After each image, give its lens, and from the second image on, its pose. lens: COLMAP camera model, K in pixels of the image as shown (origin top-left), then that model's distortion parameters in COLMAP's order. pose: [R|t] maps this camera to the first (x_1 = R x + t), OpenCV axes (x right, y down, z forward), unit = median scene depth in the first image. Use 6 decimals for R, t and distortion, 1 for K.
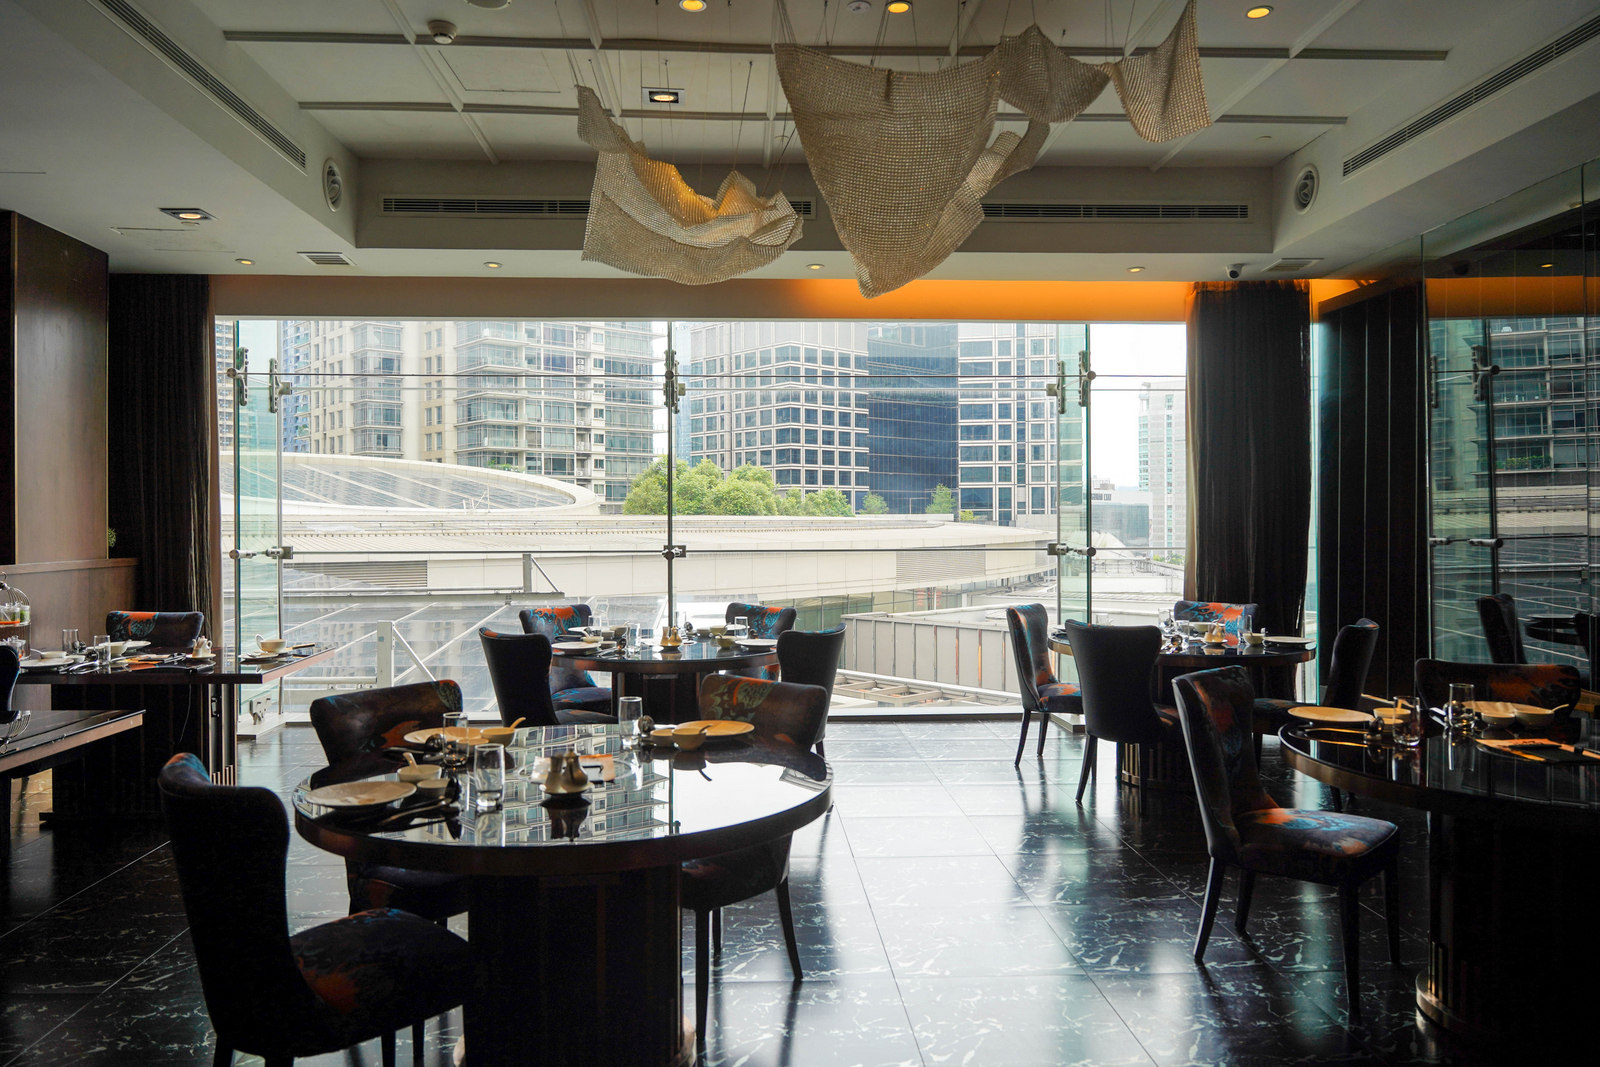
lens RADIAL K [[1122.9, 0, 800.0], [0, 1122.9, 533.5], [0, 0, 1]] dist [-0.001919, -0.002287]
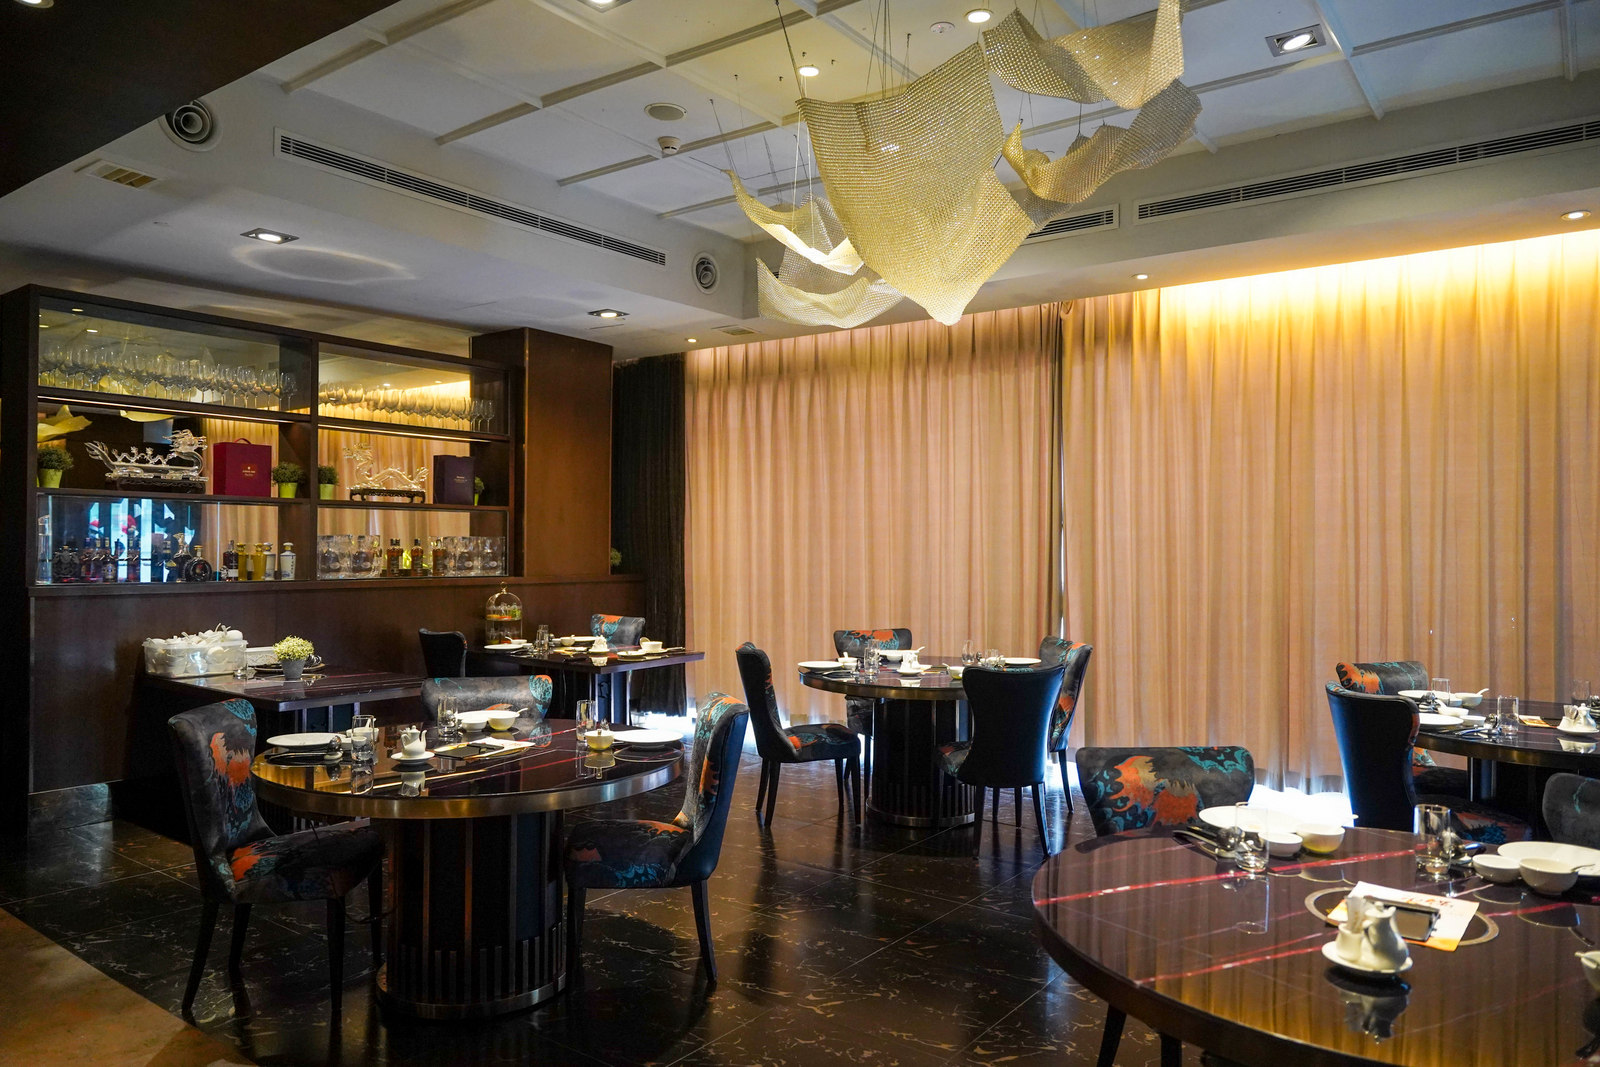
lens RADIAL K [[1122.9, 0, 800.0], [0, 1122.9, 533.5], [0, 0, 1]] dist [-0.001919, -0.002287]
pose [[0.777187, -0.004999, -0.629249, 0.878373], [-0.011423, 0.999692, -0.022050, 0.001349], [0.629165, 0.024325, 0.776891, 0.234400]]
